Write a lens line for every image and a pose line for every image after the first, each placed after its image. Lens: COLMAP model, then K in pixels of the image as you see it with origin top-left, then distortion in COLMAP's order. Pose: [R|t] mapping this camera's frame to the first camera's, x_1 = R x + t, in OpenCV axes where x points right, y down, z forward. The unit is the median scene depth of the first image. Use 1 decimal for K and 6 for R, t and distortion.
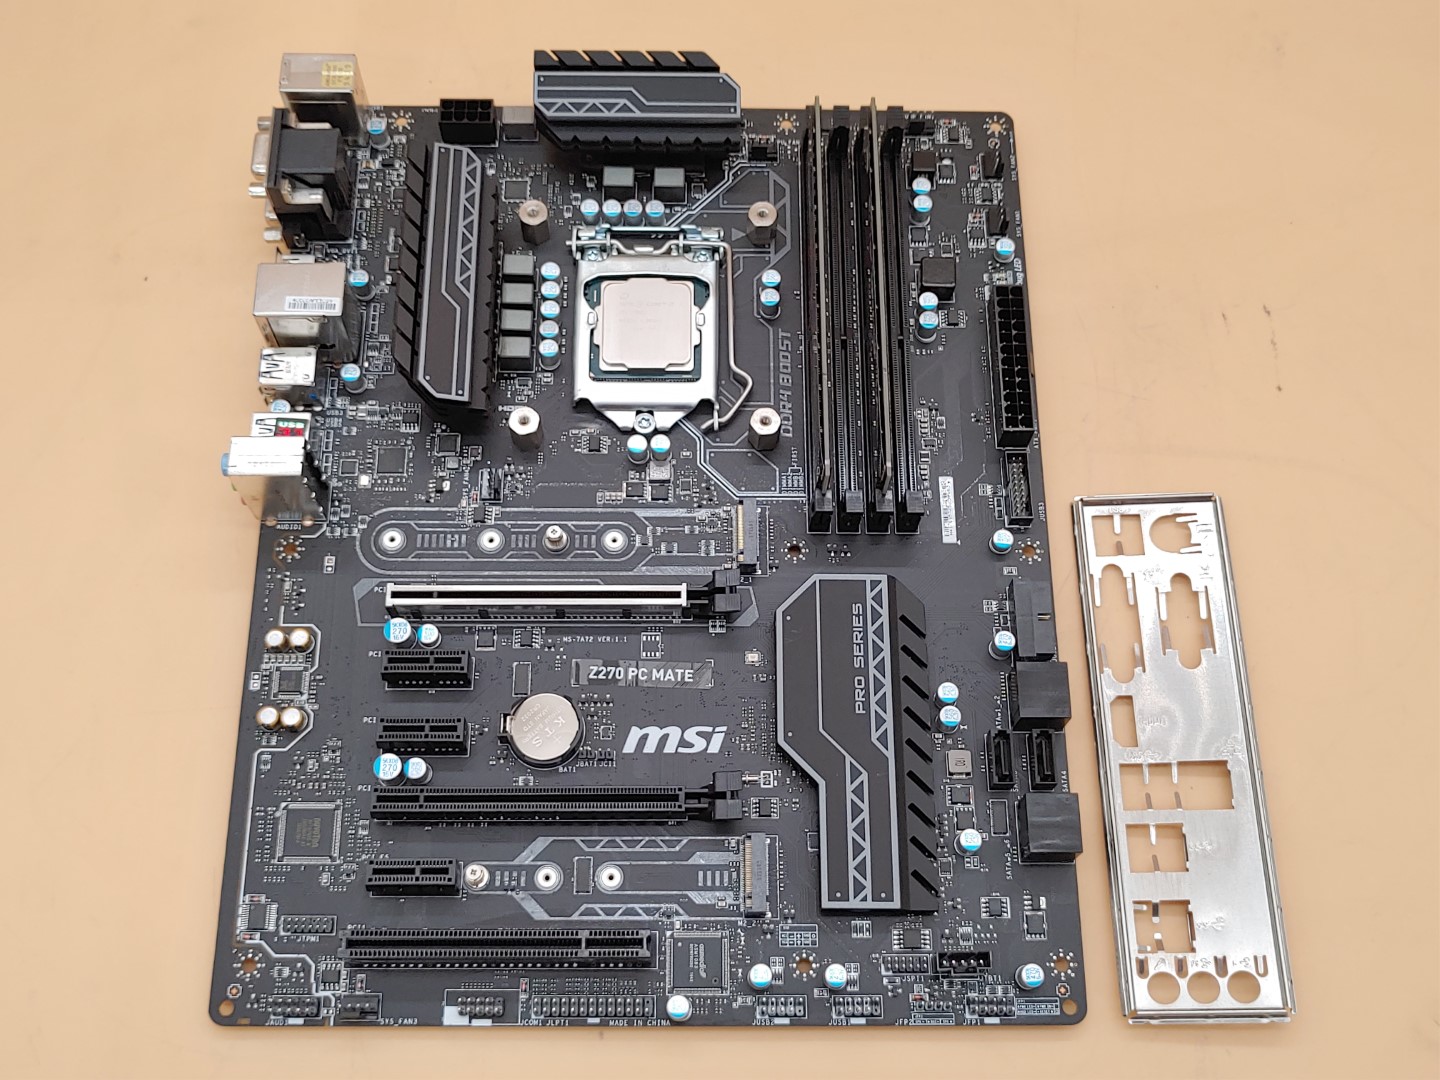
lens RADIAL K [[1509.4, 0, 720.0], [0, 1509.4, 540.0], [0, 0, 1]] dist [0.217569, -0.002429]
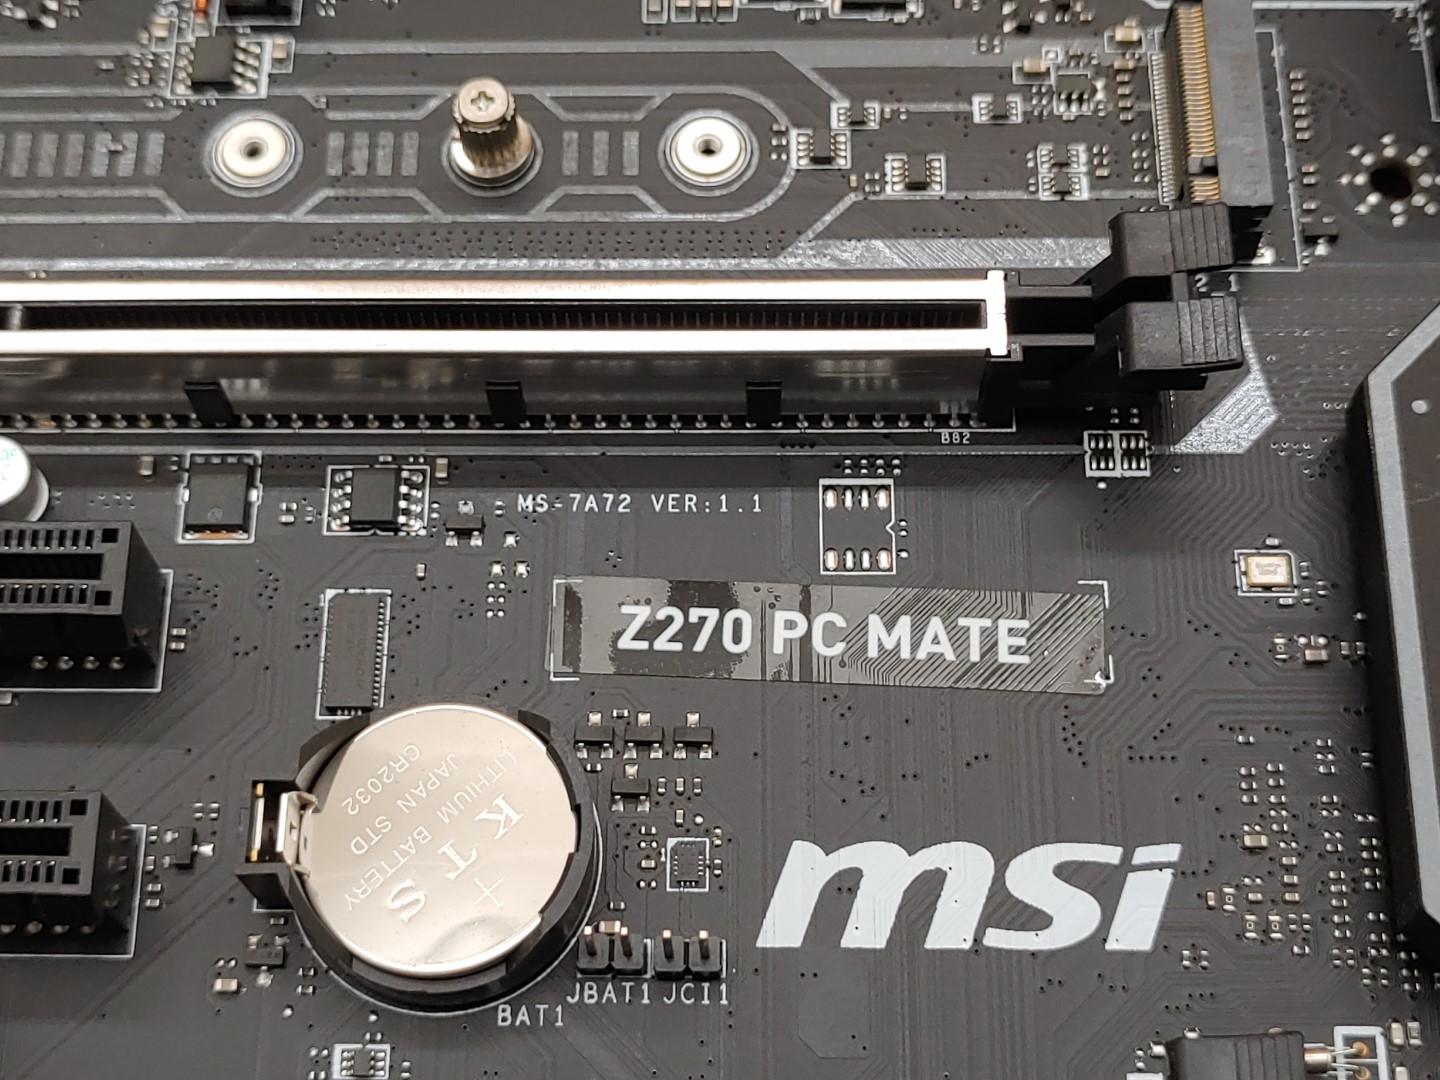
lens RADIAL K [[2194.9, 0, 720.0], [0, 2194.9, 540.0], [0, 0, 1]] dist [0.047947, -0.130631]
pose [[0.999606, -0.001555, -0.028025, -0.058873], [0.000643, 0.999470, -0.032539, 0.084528], [0.028061, 0.032508, 0.999077, 0.632268]]
